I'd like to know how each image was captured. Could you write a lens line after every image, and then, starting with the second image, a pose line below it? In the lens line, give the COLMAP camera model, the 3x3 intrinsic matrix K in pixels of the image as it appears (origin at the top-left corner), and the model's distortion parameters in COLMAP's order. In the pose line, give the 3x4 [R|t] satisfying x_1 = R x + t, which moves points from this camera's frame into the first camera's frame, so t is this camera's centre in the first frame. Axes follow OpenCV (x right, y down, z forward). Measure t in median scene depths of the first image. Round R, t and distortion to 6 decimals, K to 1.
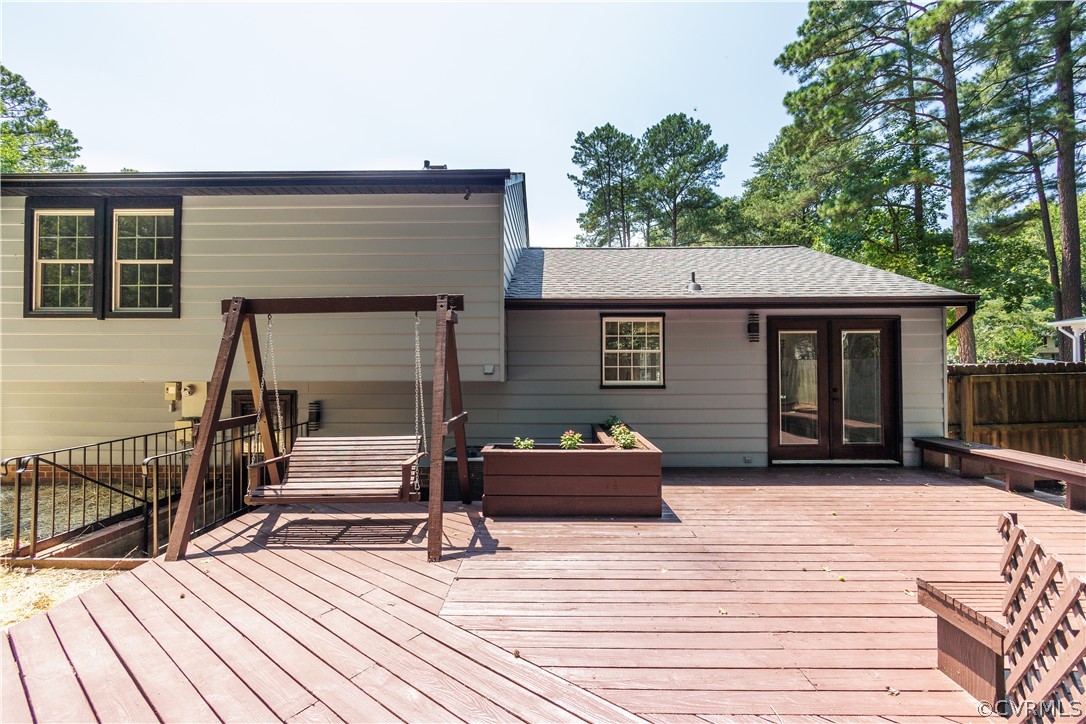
lens RADIAL K [[462.3, 0, 543.1], [0, 462.3, 359.9], [0, 0, 1]] dist [-0.004438, 0.000260]
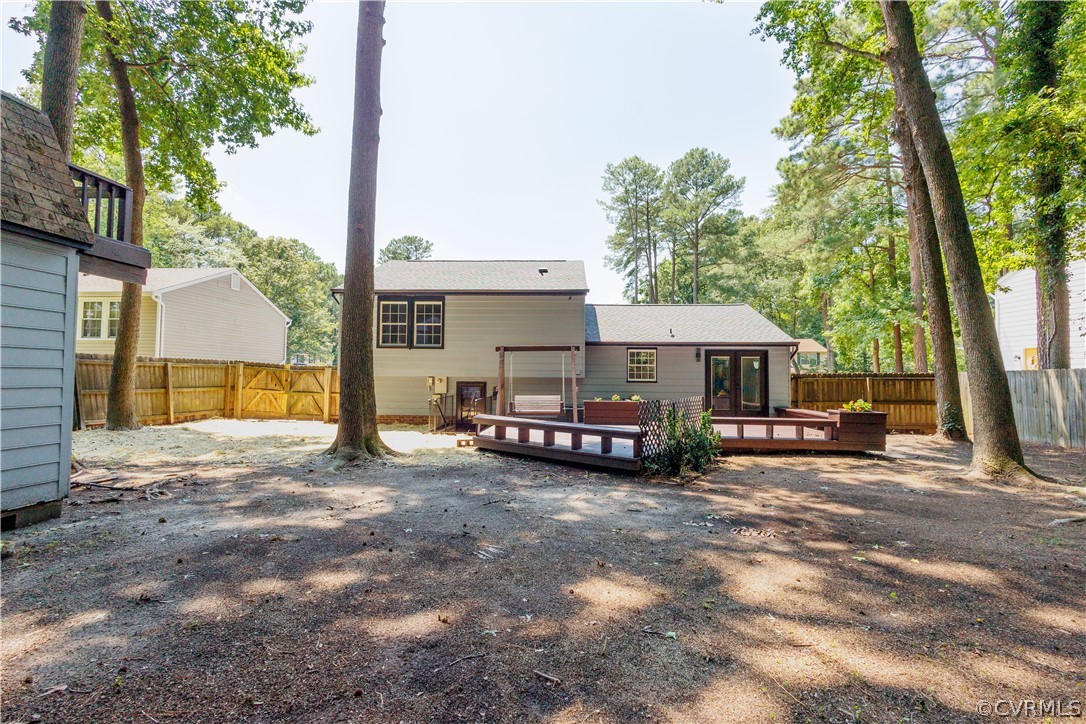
lens RADIAL K [[462.3, 0, 543.1], [0, 462.3, 359.9], [0, 0, 1]] dist [-0.004438, 0.000260]
pose [[0.998393, 0.010380, -0.055711, -0.039037], [-0.011820, 0.999603, -0.025591, 0.004405], [0.055423, 0.026209, 0.998119, -0.313910]]
